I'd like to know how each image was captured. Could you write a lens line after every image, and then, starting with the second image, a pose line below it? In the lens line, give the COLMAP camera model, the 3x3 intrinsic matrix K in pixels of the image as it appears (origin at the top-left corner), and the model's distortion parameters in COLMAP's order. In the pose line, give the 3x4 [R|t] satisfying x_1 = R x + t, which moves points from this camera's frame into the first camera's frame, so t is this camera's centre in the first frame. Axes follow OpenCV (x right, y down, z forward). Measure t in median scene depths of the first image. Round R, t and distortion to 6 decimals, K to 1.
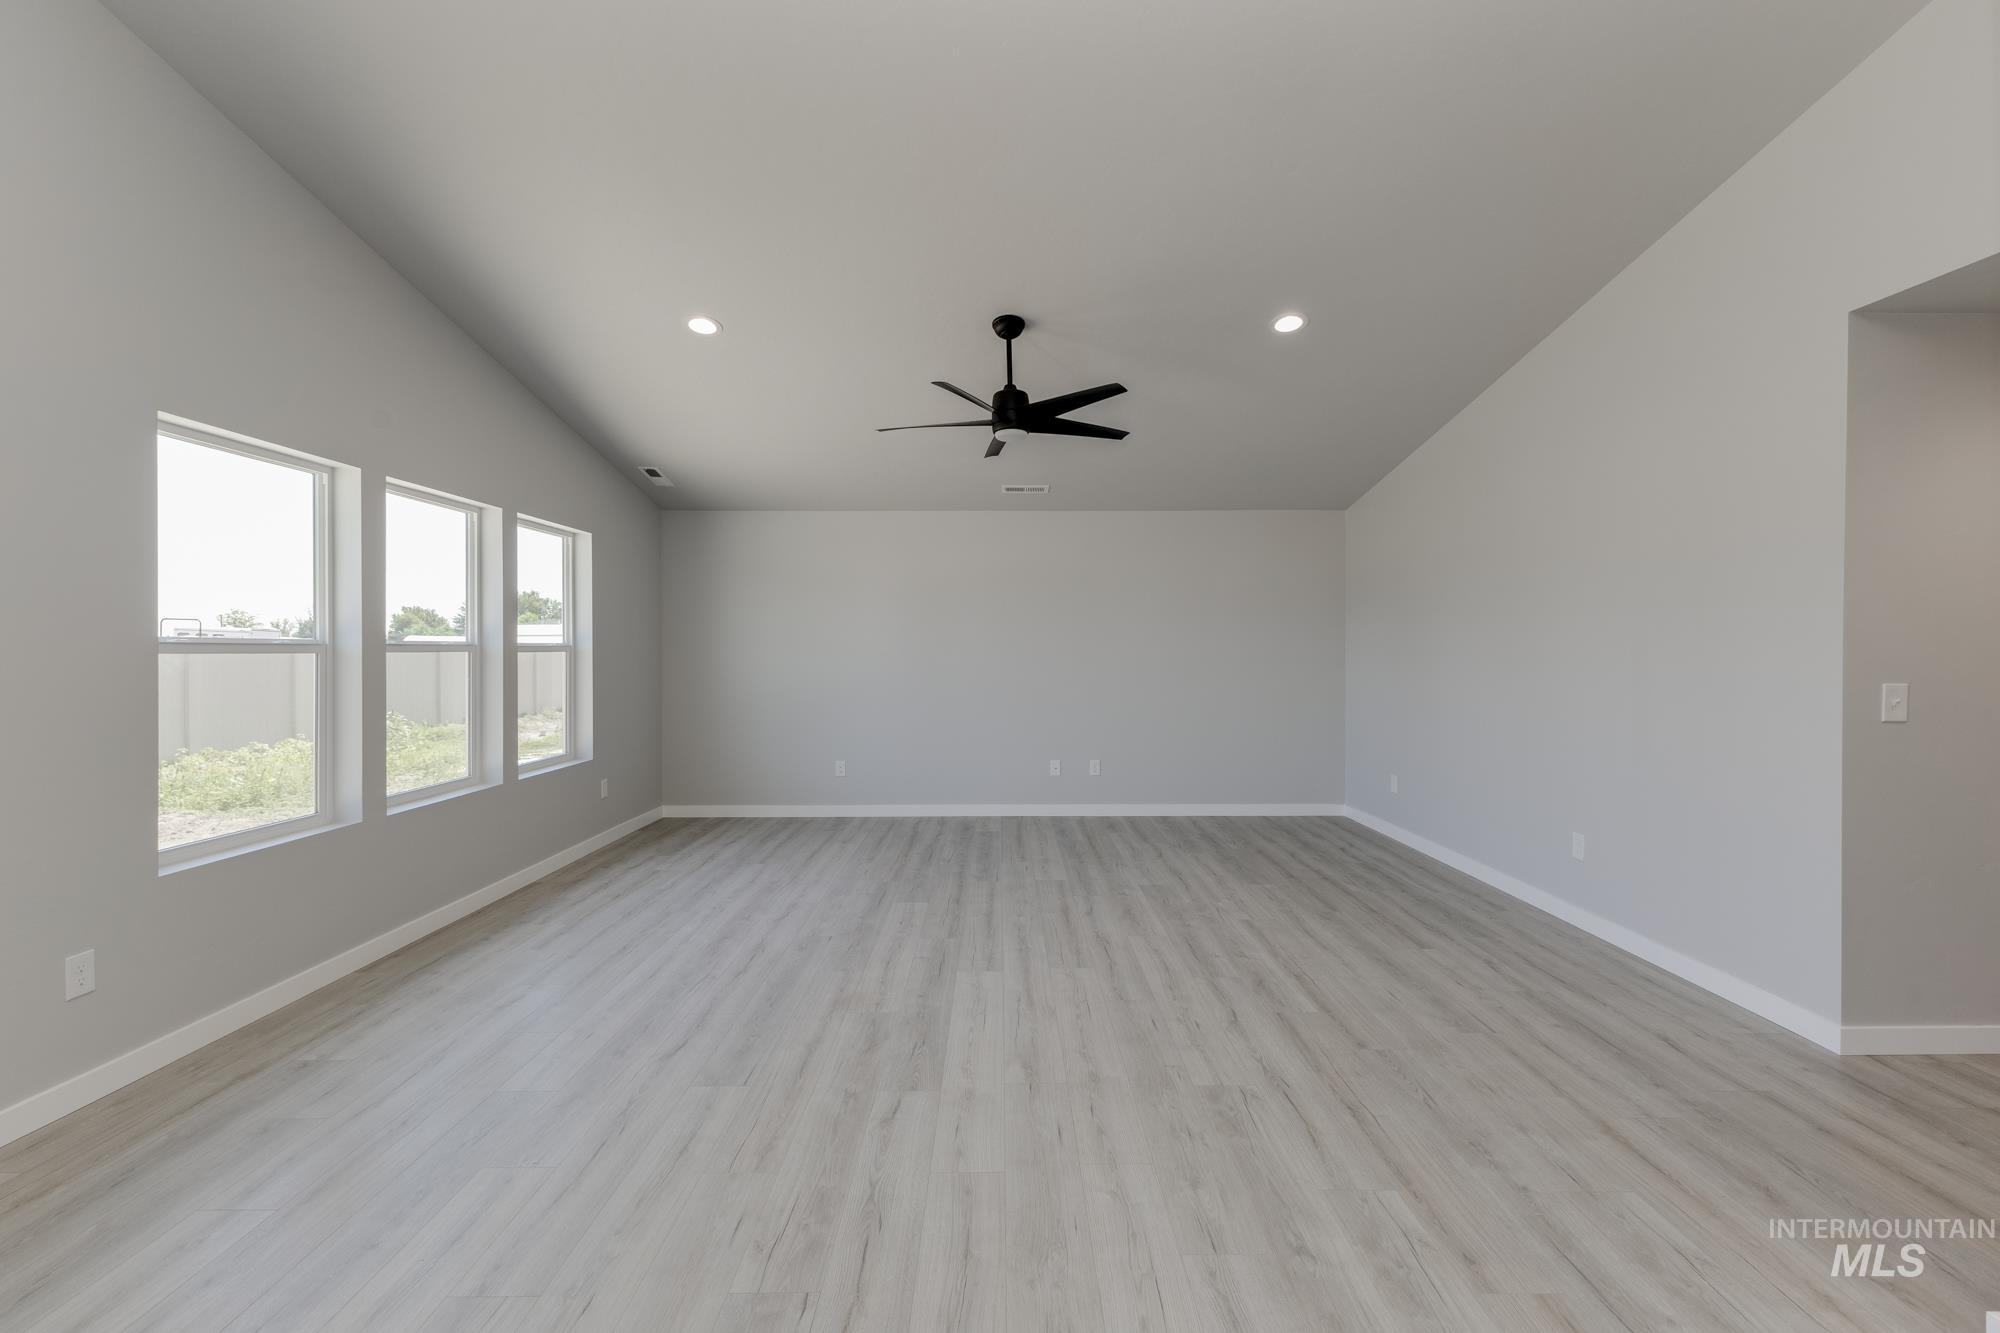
lens RADIAL K [[850.4, 0, 997.7], [0, 850.4, 657.9], [0, 0, 1]] dist [0.010897, 0.000126]
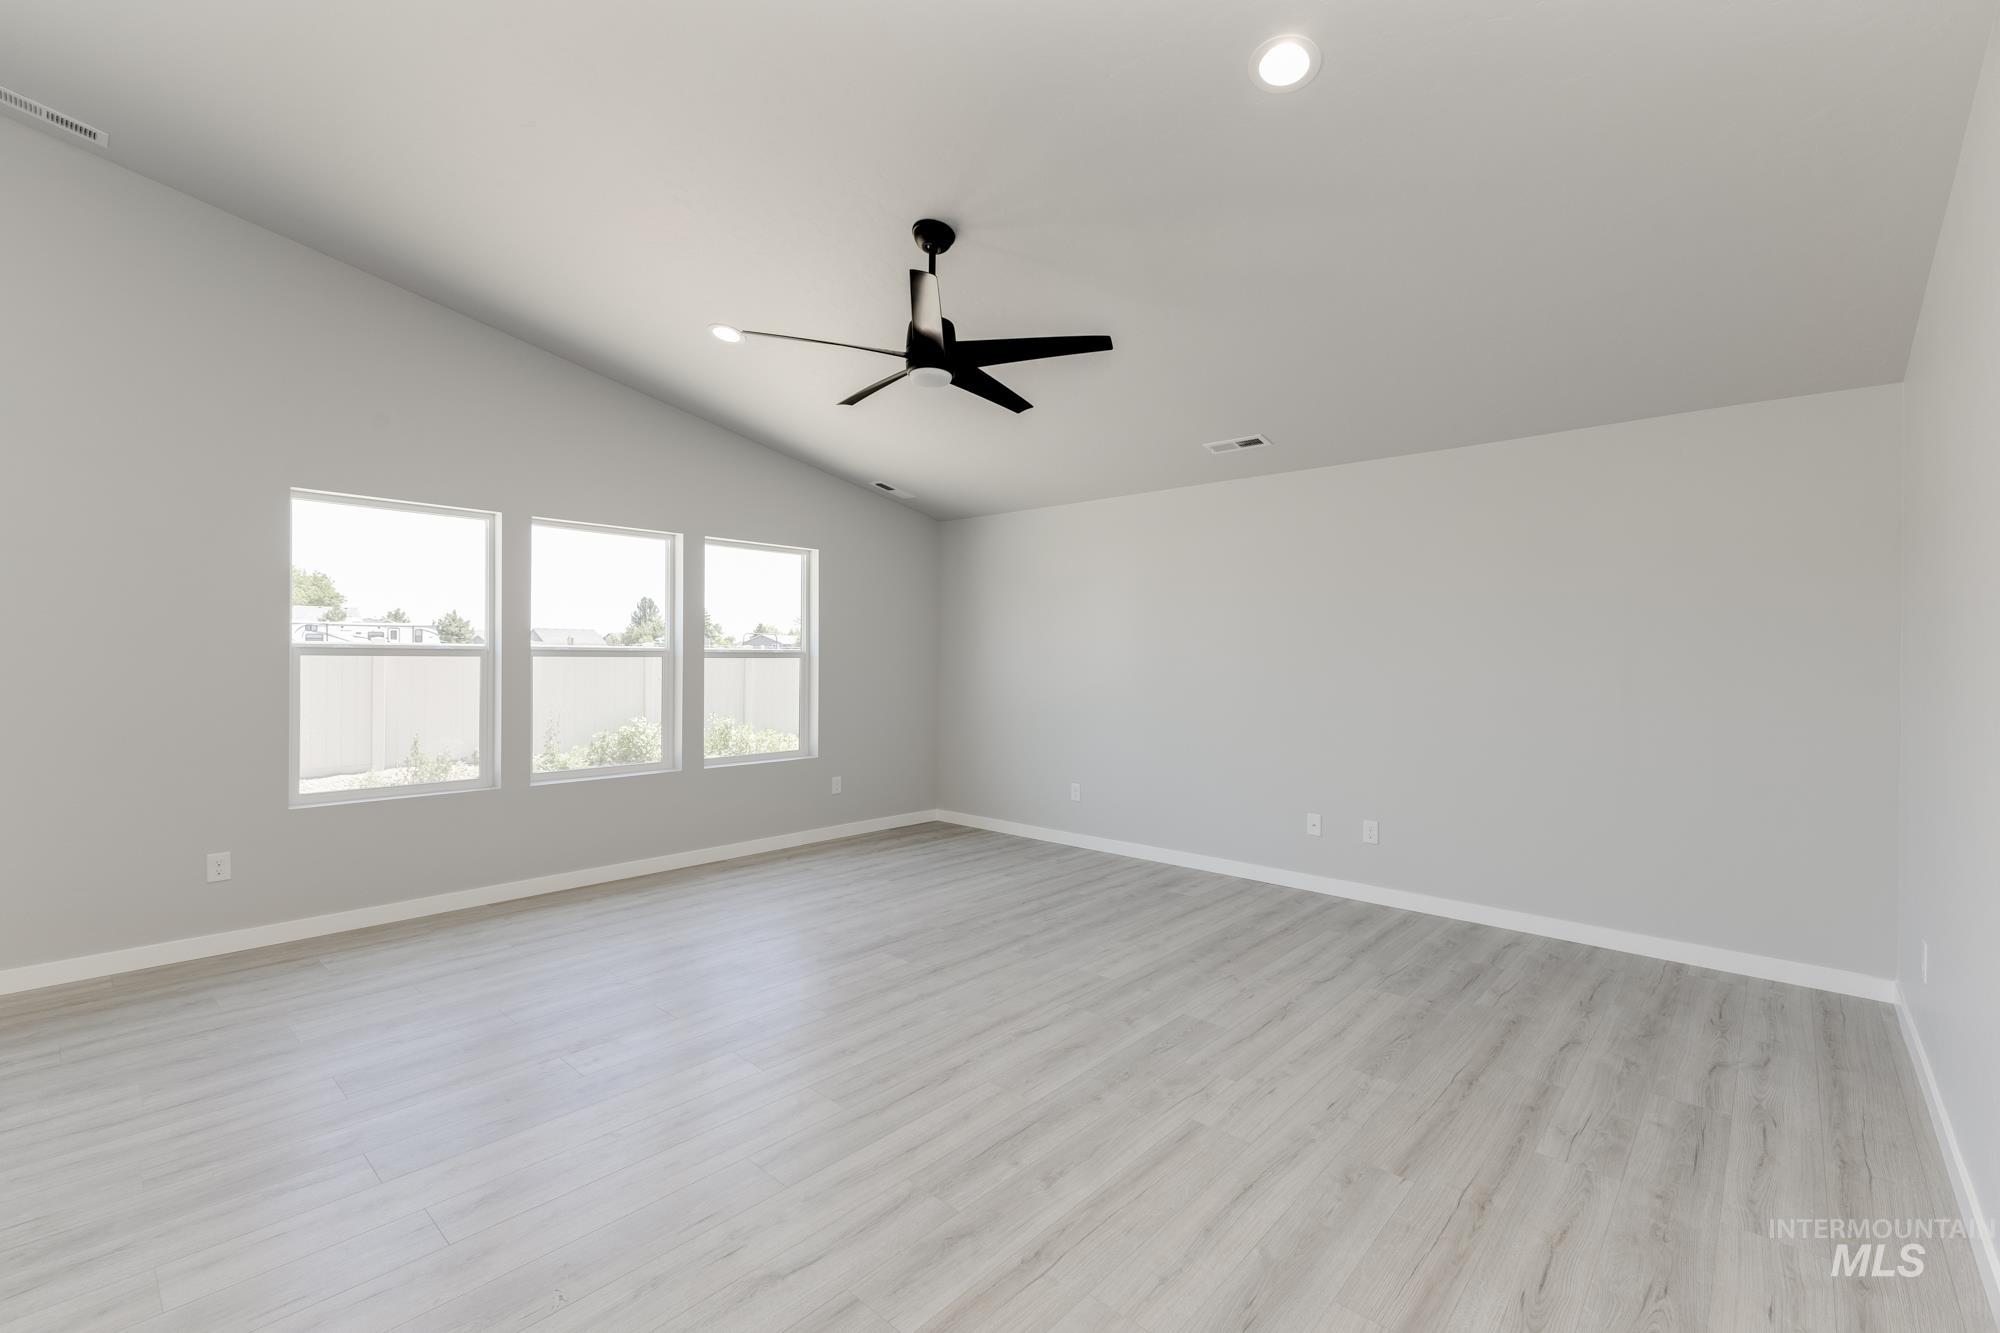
lens RADIAL K [[848.4, 0, 1000.0], [0, 848.4, 666.5], [0, 0, 1]] dist [0.011780, -0.000063]
pose [[0.743748, 0.012195, -0.668349, 0.572470], [-0.012895, 0.999909, 0.003895, -0.005723], [0.668336, 0.005722, 0.743838, 0.473080]]
